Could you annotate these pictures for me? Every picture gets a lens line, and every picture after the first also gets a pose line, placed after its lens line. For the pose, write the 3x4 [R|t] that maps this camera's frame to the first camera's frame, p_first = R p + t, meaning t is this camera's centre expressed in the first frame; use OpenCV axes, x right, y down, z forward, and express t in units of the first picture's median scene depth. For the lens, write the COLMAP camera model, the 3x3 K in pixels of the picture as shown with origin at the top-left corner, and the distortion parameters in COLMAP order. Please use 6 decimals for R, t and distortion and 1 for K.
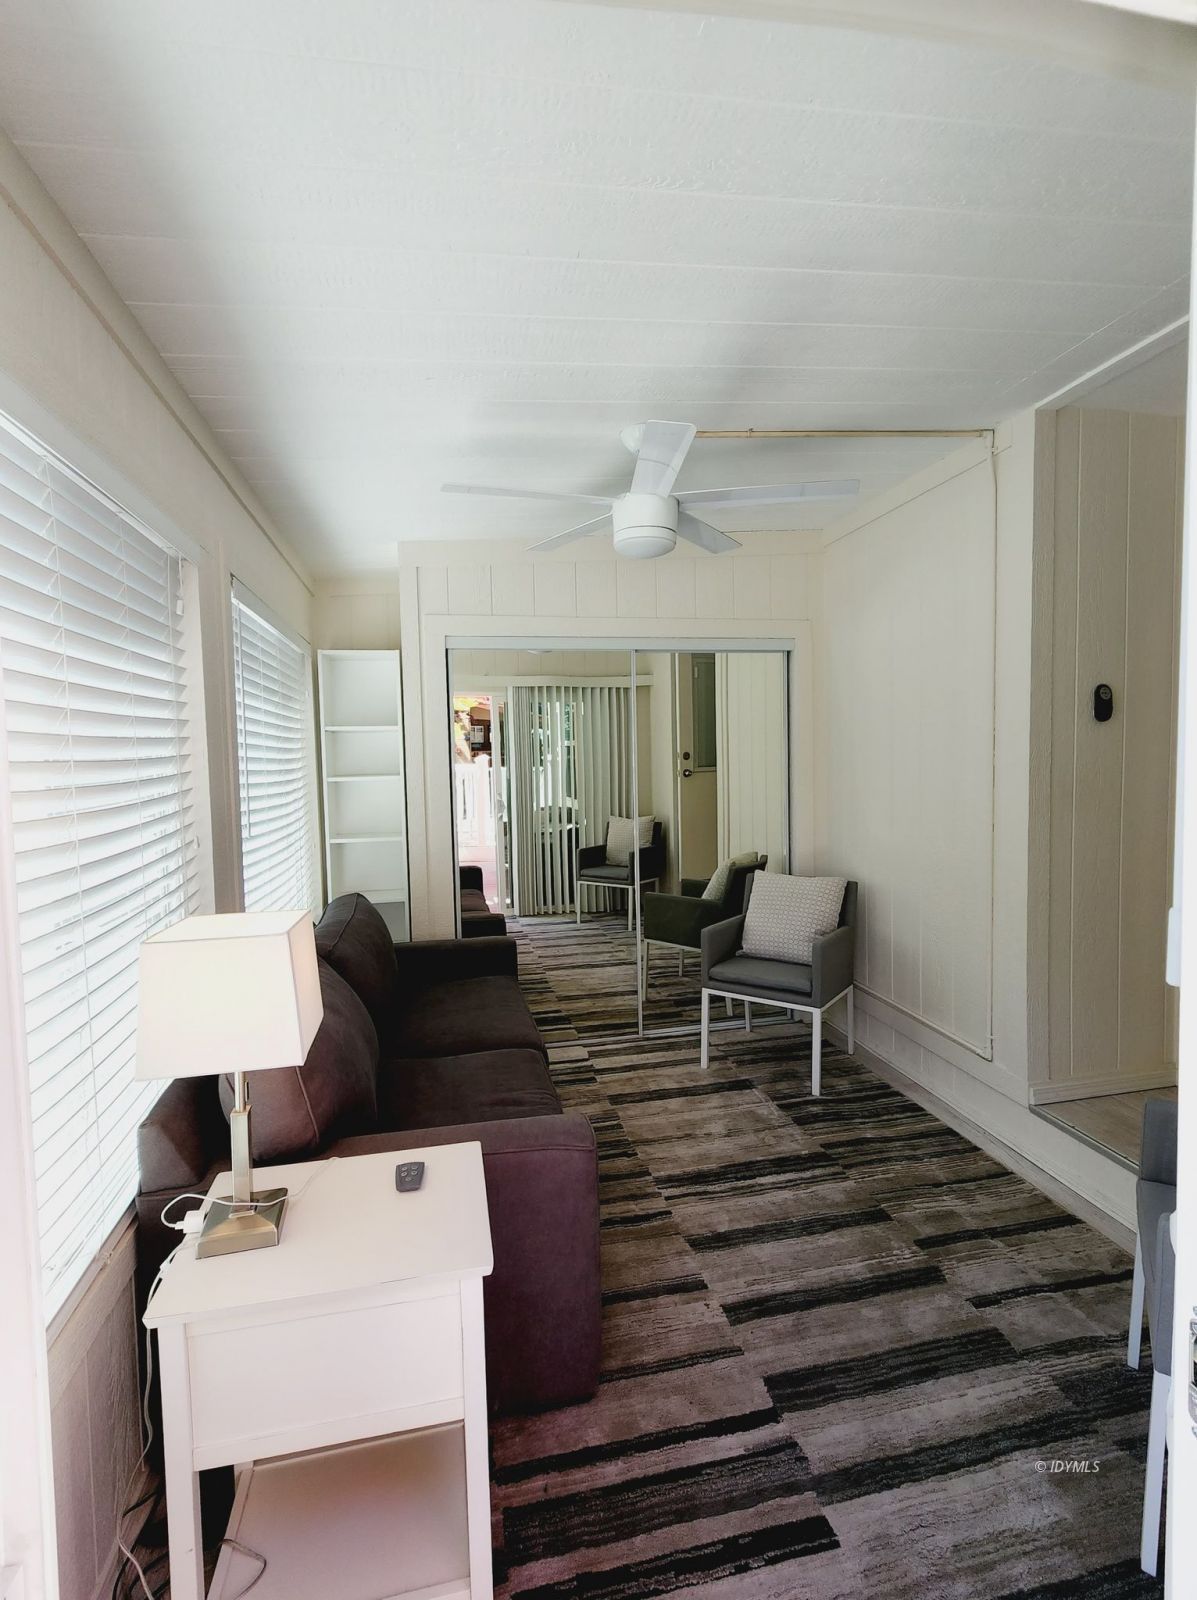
lens RADIAL K [[730.3, 0, 591.9], [0, 730.3, 799.6], [0, 0, 1]] dist [0.000021, 0.000320]
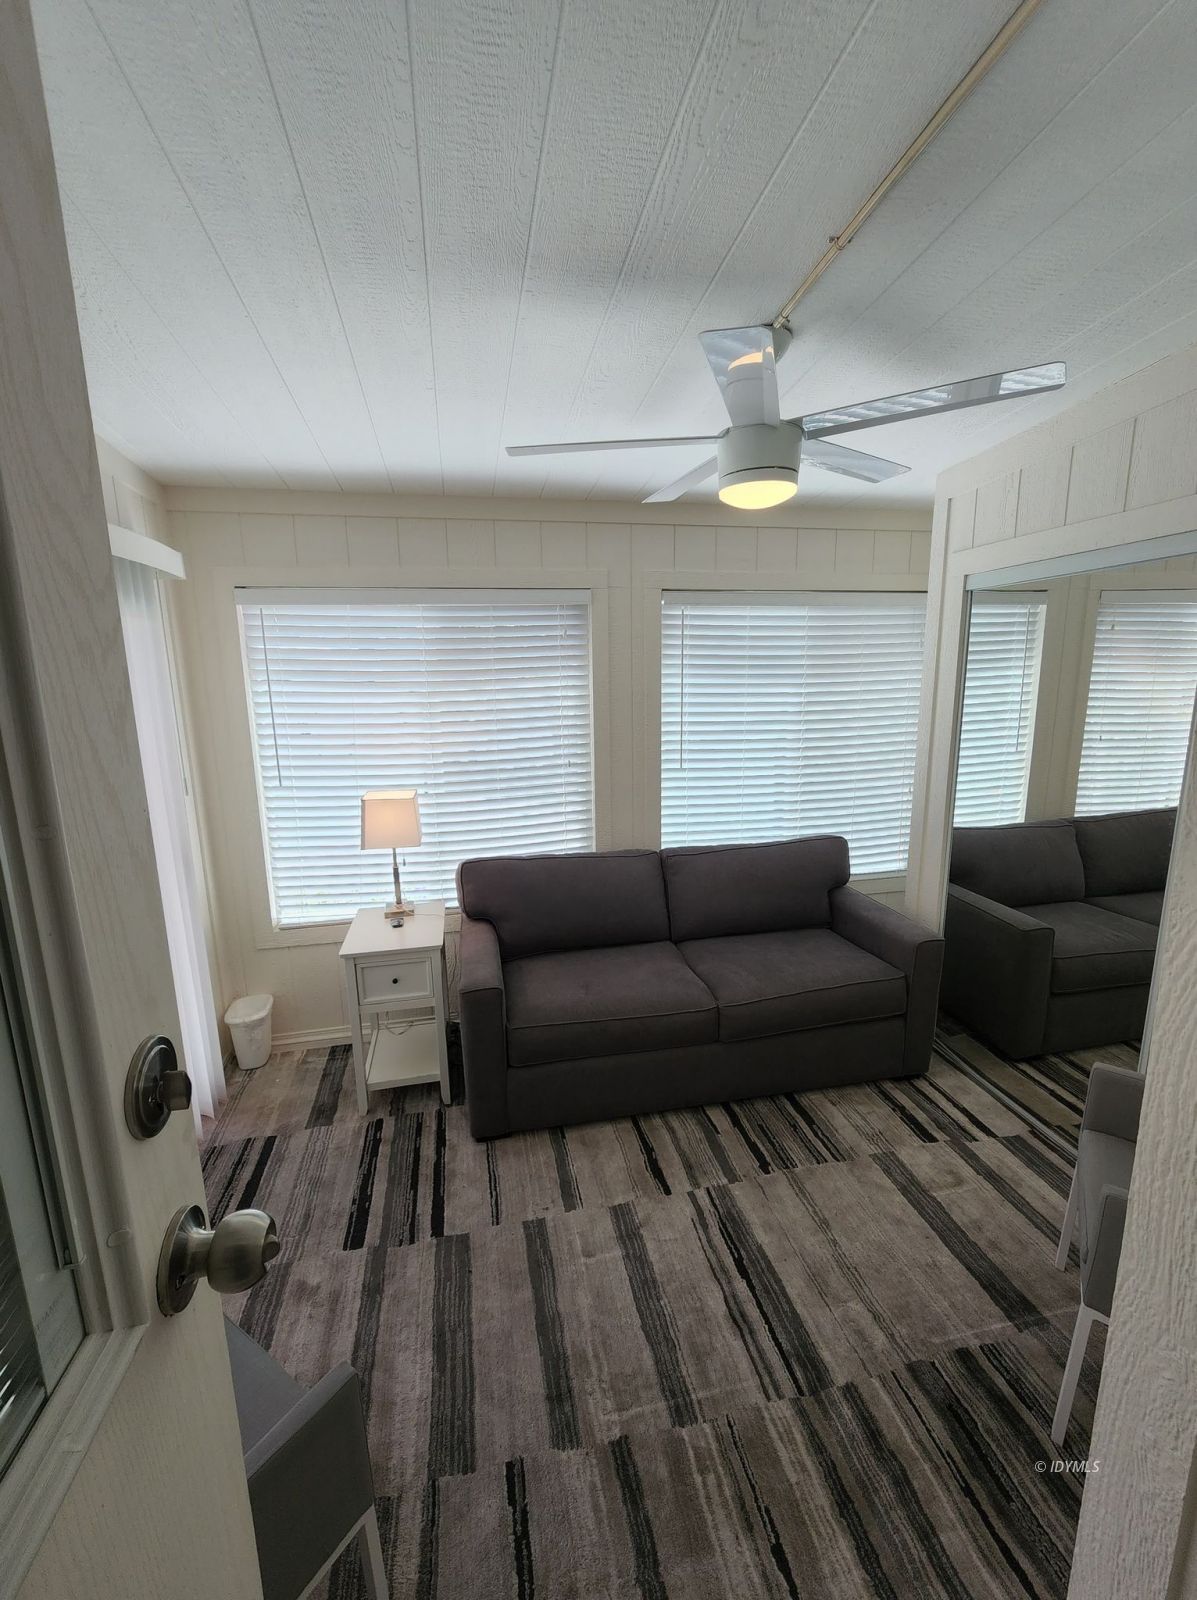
lens RADIAL K [[661.9, 0, 591.1], [0, 661.9, 801.8], [0, 0, 1]] dist [0.002897, -0.001027]
pose [[-0.012179, 0.206224, -0.978429, 0.839843], [-0.037364, 0.977724, 0.206541, -0.148839], [0.999228, 0.039073, -0.004202, 0.812836]]
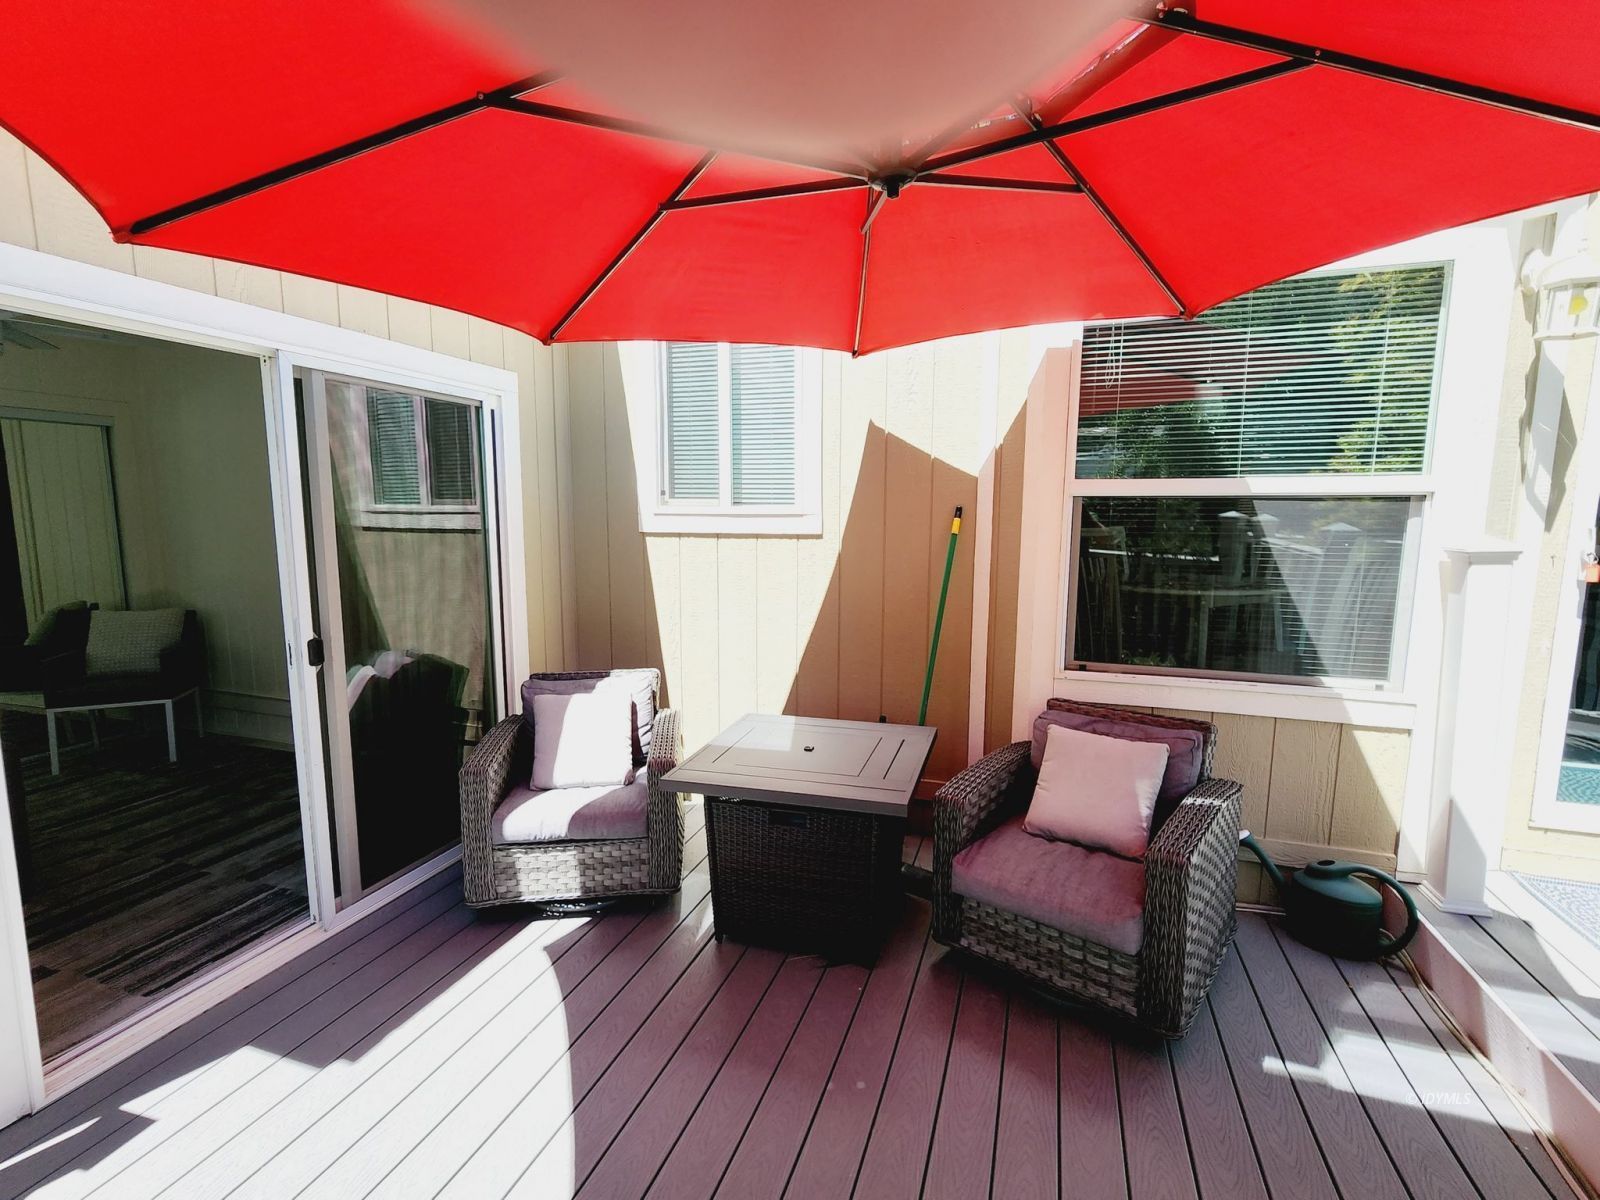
lens RADIAL K [[730.3, 0, 798.0], [0, 730.3, 603.6], [0, 0, 1]] dist [0.000021, 0.000320]
pose [[0.504537, -0.090344, 0.858650, -0.315774], [0.043226, 0.995906, 0.079387, 0.062603], [-0.862308, -0.002938, 0.506376, -0.878782]]
